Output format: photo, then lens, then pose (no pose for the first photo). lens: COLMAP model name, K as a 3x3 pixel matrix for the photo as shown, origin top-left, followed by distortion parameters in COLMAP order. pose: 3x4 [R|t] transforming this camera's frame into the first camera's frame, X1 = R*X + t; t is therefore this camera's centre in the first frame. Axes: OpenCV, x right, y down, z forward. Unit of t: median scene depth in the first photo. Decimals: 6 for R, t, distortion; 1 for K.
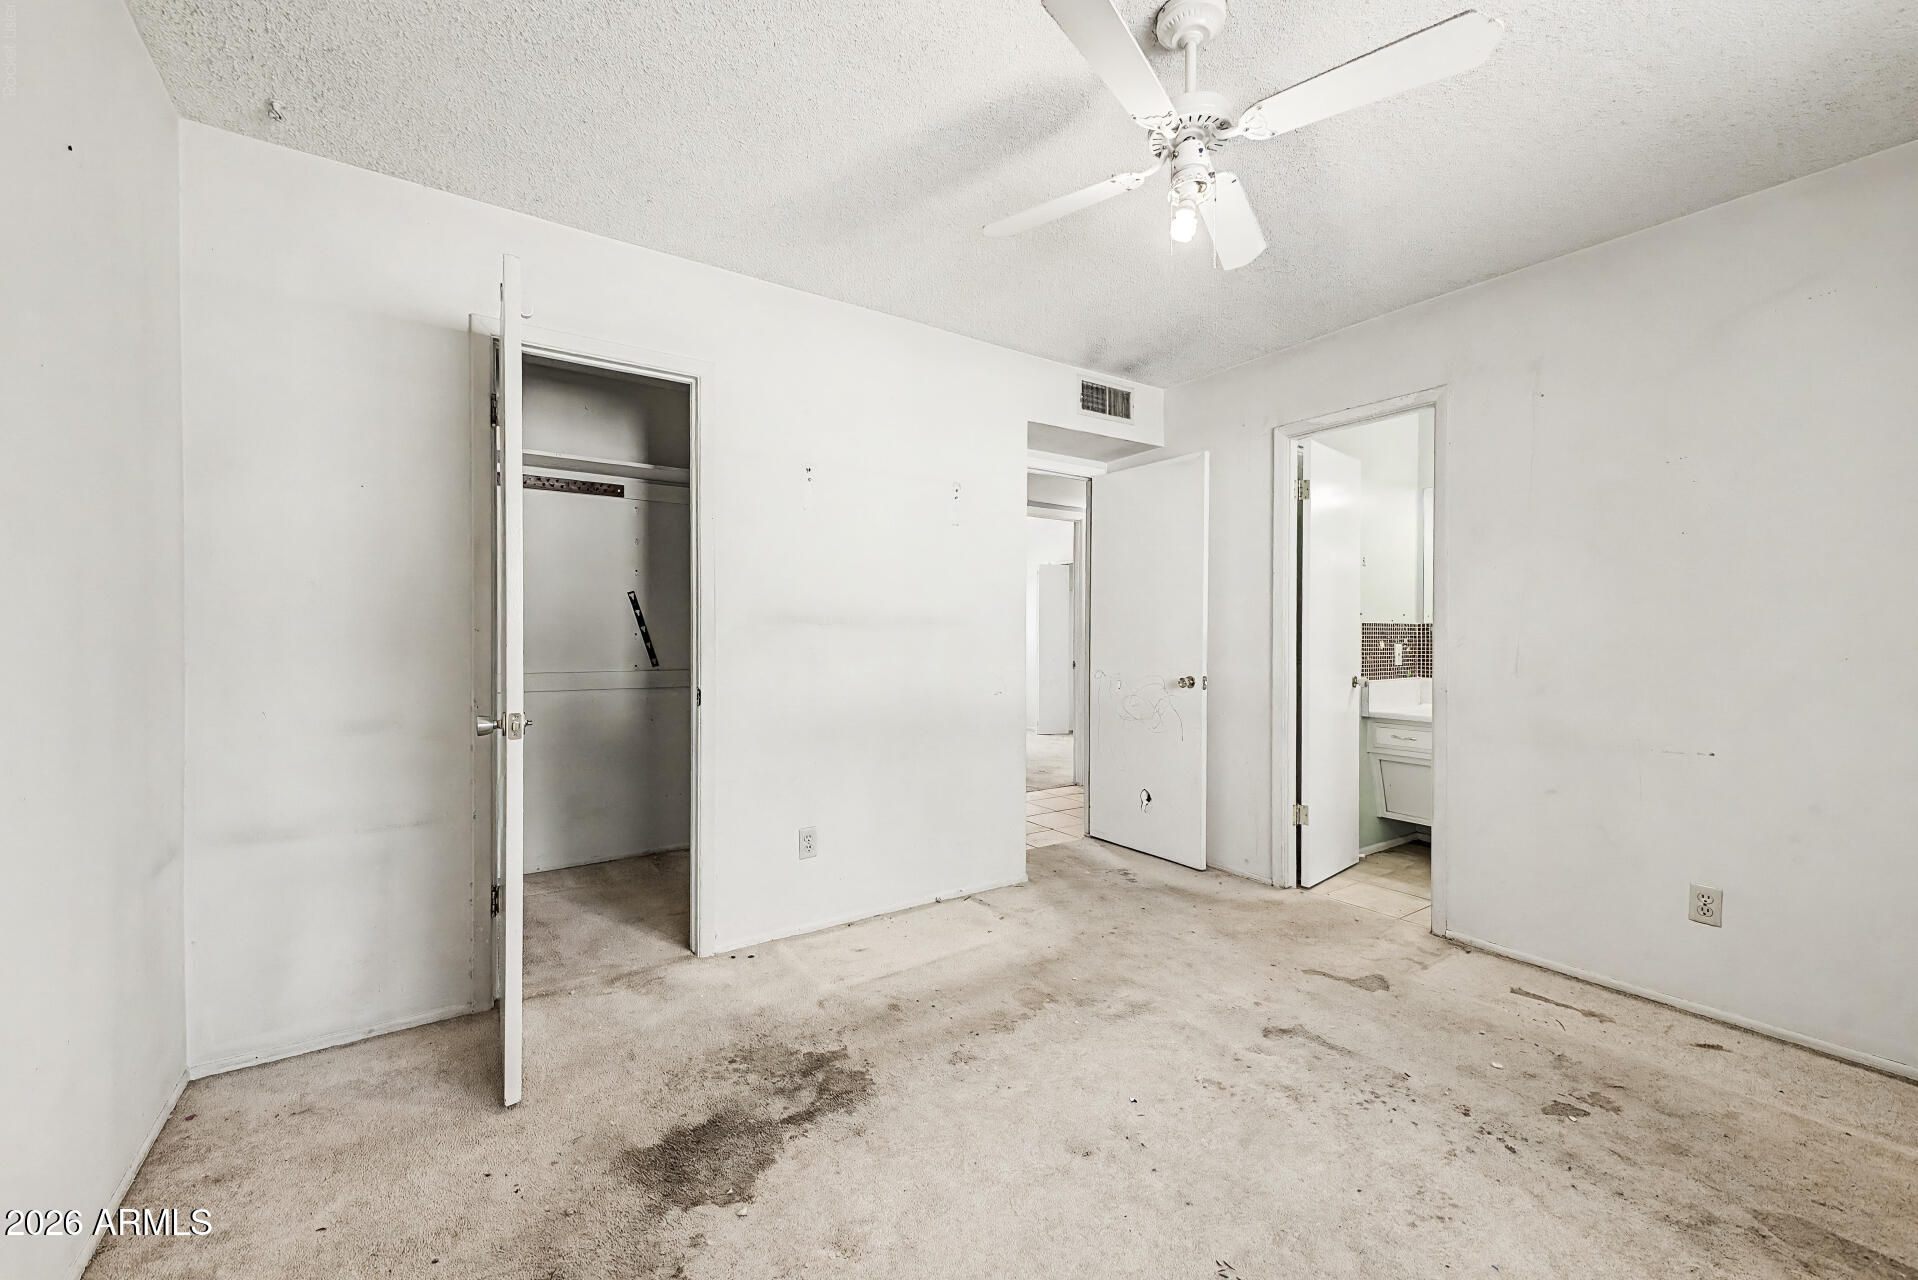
lens RADIAL K [[760.3, 0, 956.4], [0, 760.3, 632.1], [0, 0, 1]] dist [0.018033, -0.005686]
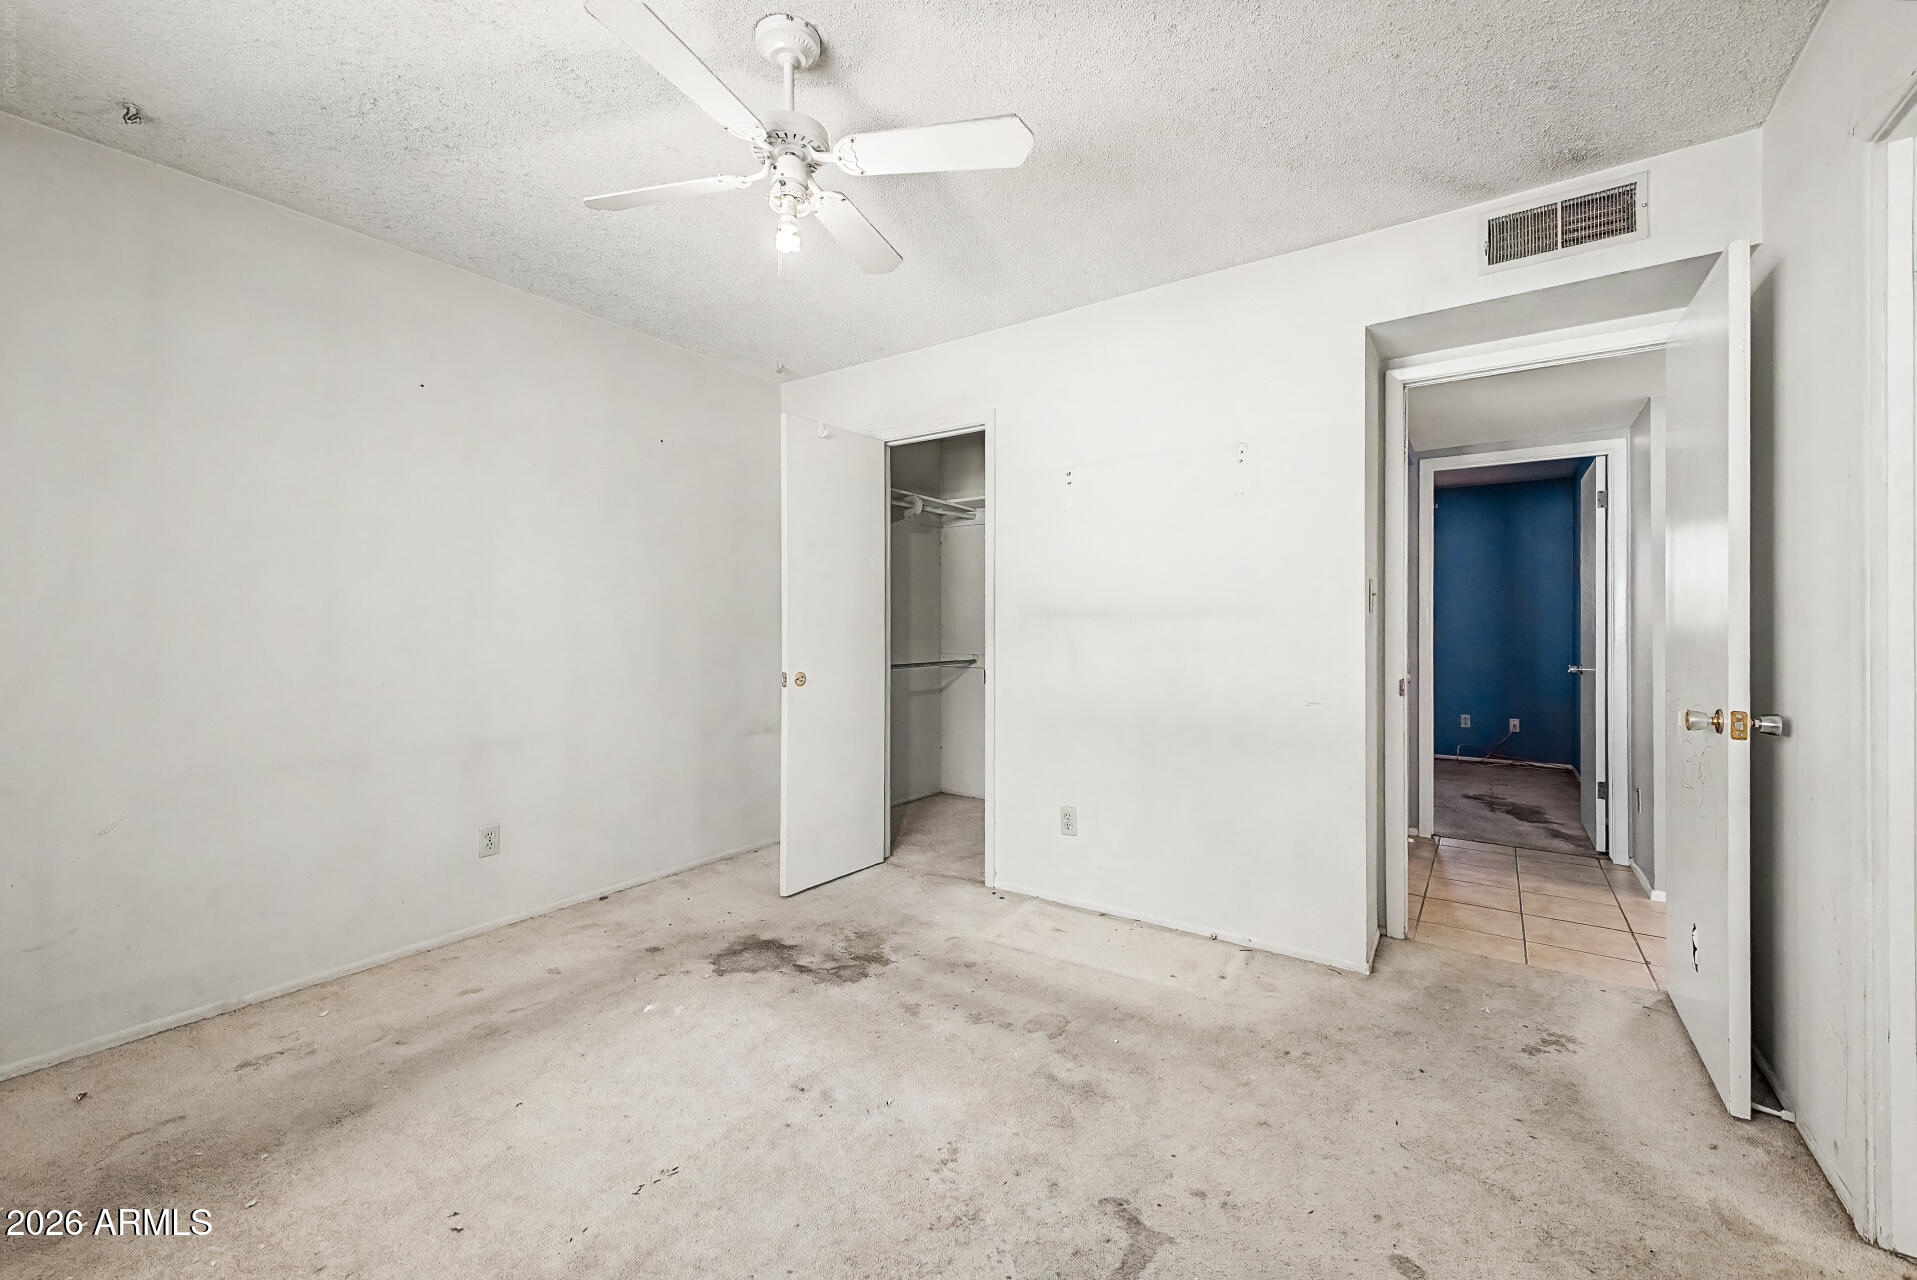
lens RADIAL K [[759.9, 0, 955.9], [0, 759.9, 632.2], [0, 0, 1]] dist [0.018033, -0.005686]
pose [[0.368256, 0.004956, -0.929711, 0.922862], [0.003985, 0.999968, 0.006909, 0.000470], [0.929716, -0.006249, 0.368224, 0.567985]]
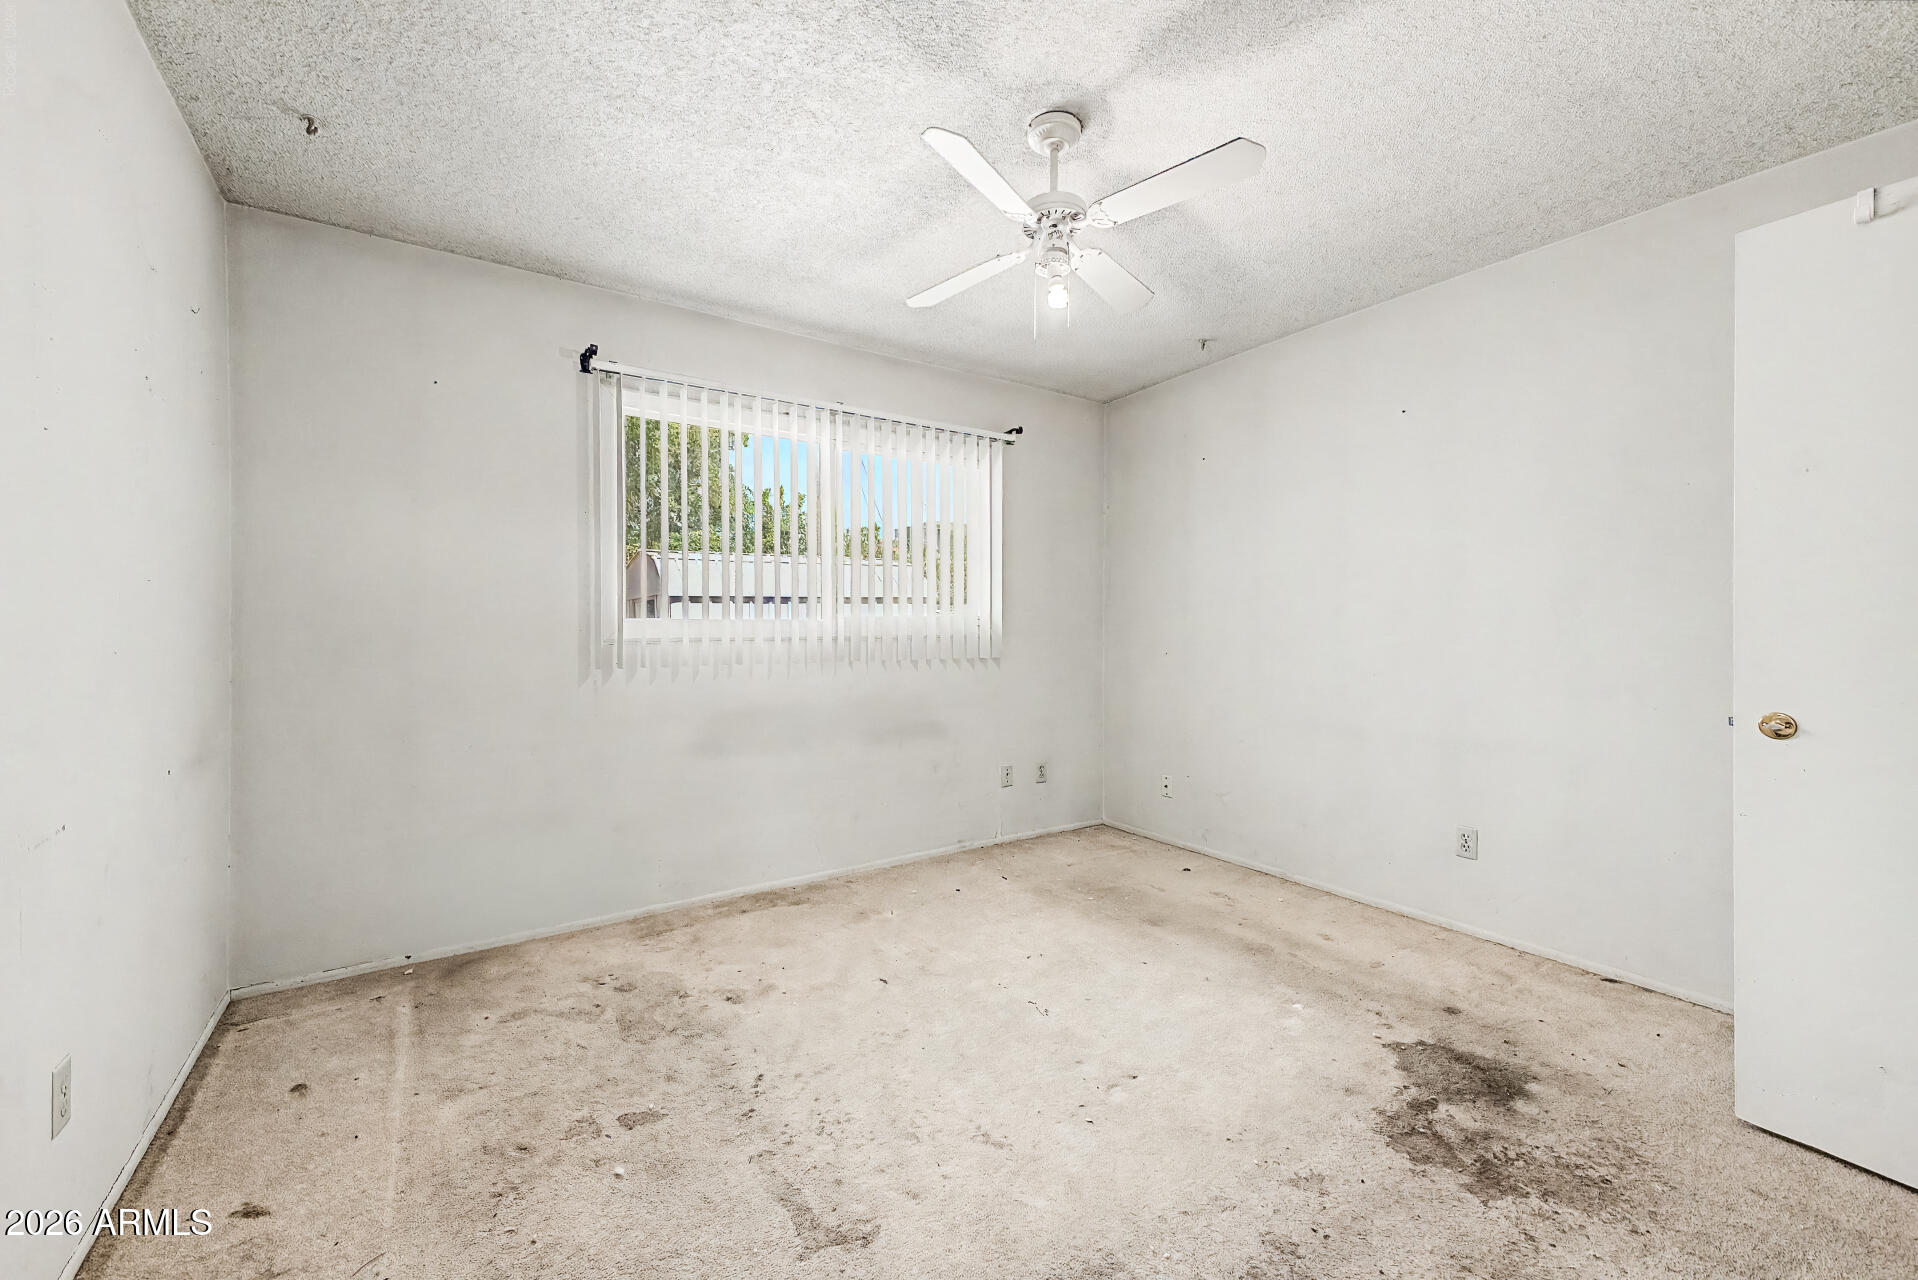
lens RADIAL K [[754.8, 0, 965.0], [0, 754.8, 635.1], [0, 0, 1]] dist [-0.000550, -0.000090]
pose [[-0.999962, -0.003601, 0.007934, 0.297621], [-0.003600, 0.999994, 0.000144, 0.013885], [-0.007934, 0.000116, -0.999969, 1.517514]]
